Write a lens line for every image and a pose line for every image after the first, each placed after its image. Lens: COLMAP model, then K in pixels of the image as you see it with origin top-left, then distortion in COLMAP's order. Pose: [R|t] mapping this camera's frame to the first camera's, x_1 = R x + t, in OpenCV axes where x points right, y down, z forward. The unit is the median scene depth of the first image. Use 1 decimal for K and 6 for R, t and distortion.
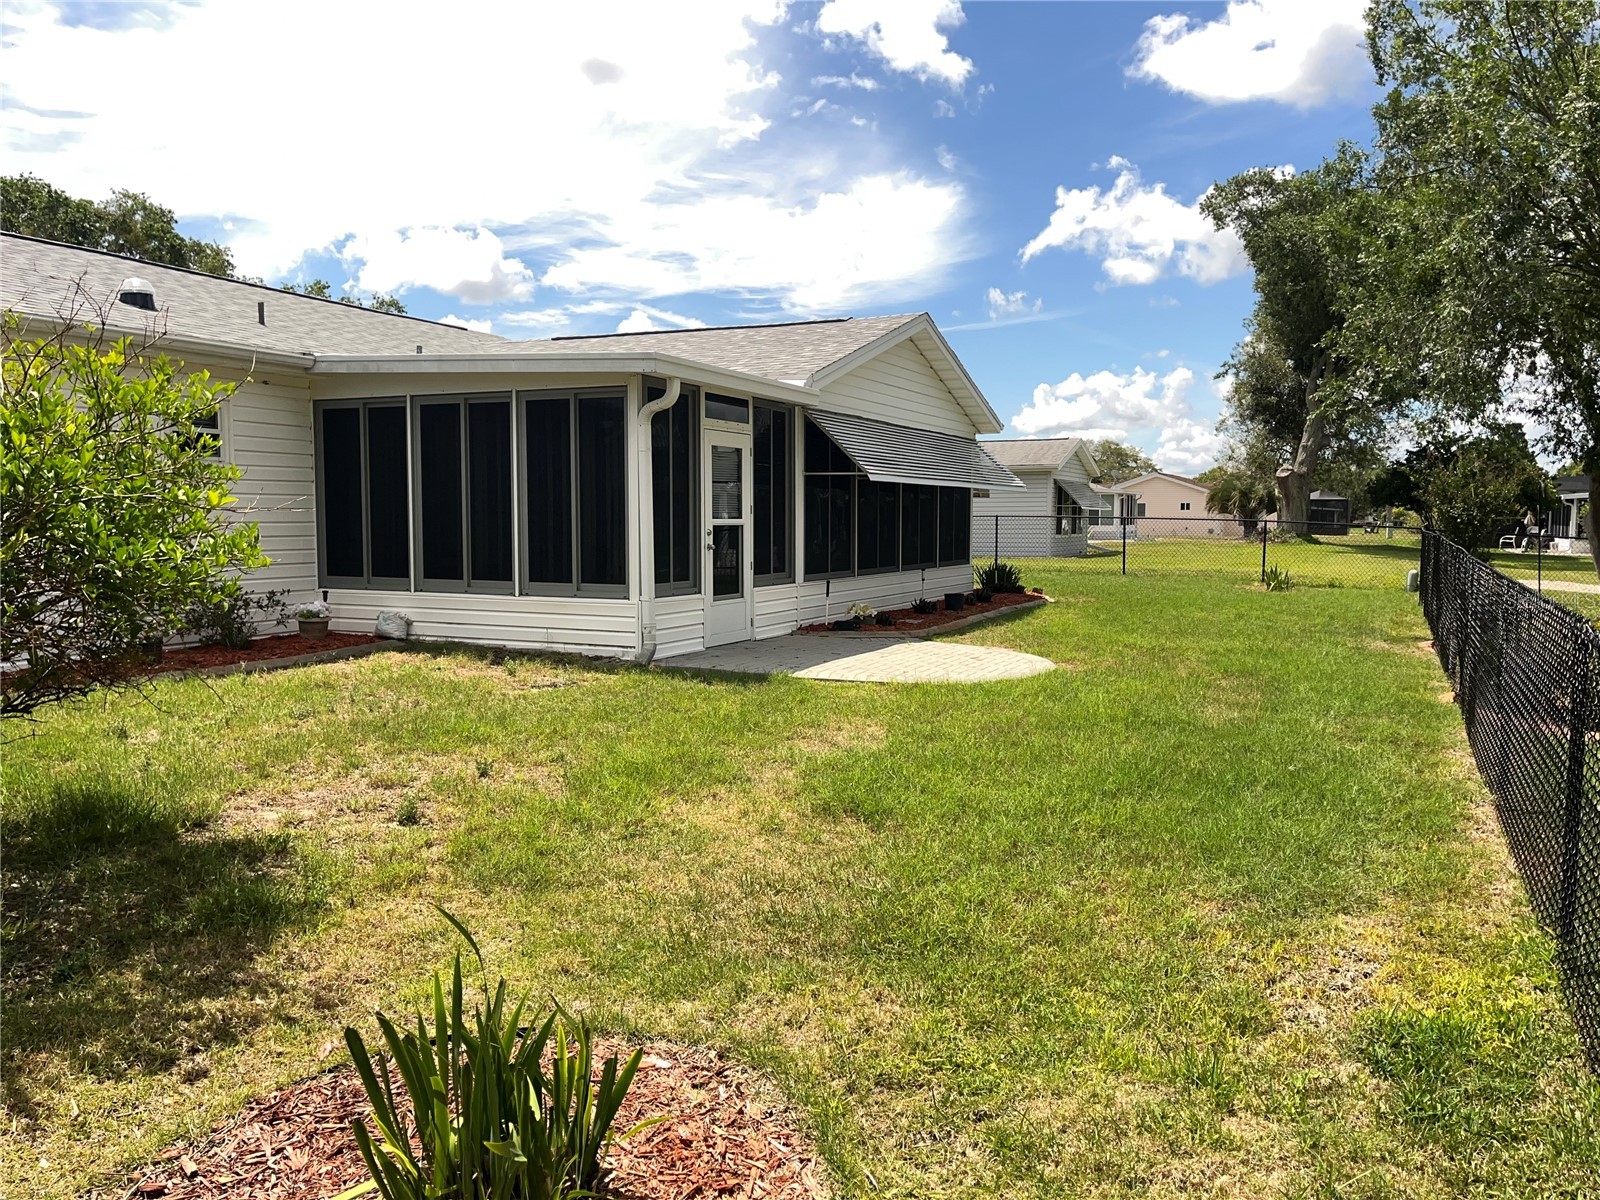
lens RADIAL K [[1218.0, 0, 798.1], [0, 1218.0, 603.1], [0, 0, 1]] dist [0.063052, -0.080380]
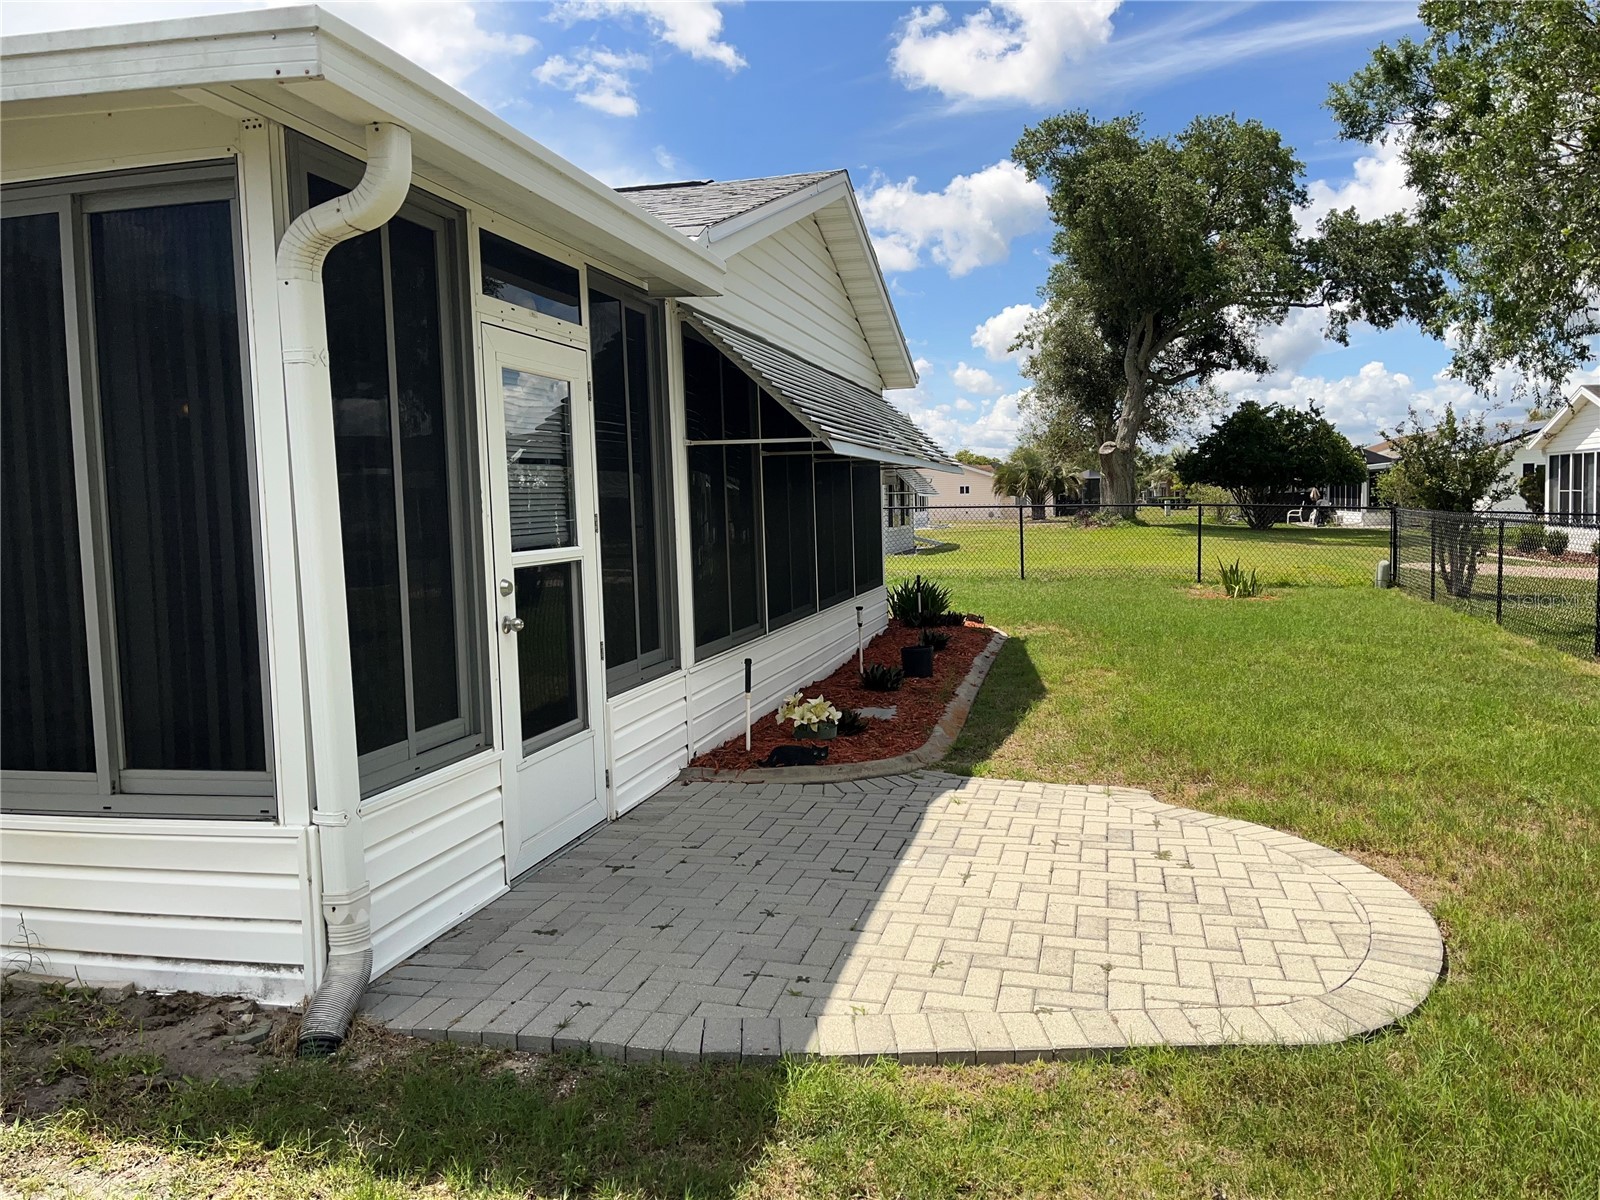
lens RADIAL K [[1218.0, 0, 807.3], [0, 1218.0, 595.9], [0, 0, 1]] dist [0.063052, -0.080380]
pose [[0.977533, -0.047543, 0.205352, -0.050977], [0.047164, 0.998864, 0.006744, -0.046147], [-0.205440, 0.003093, 0.978665, 0.511549]]
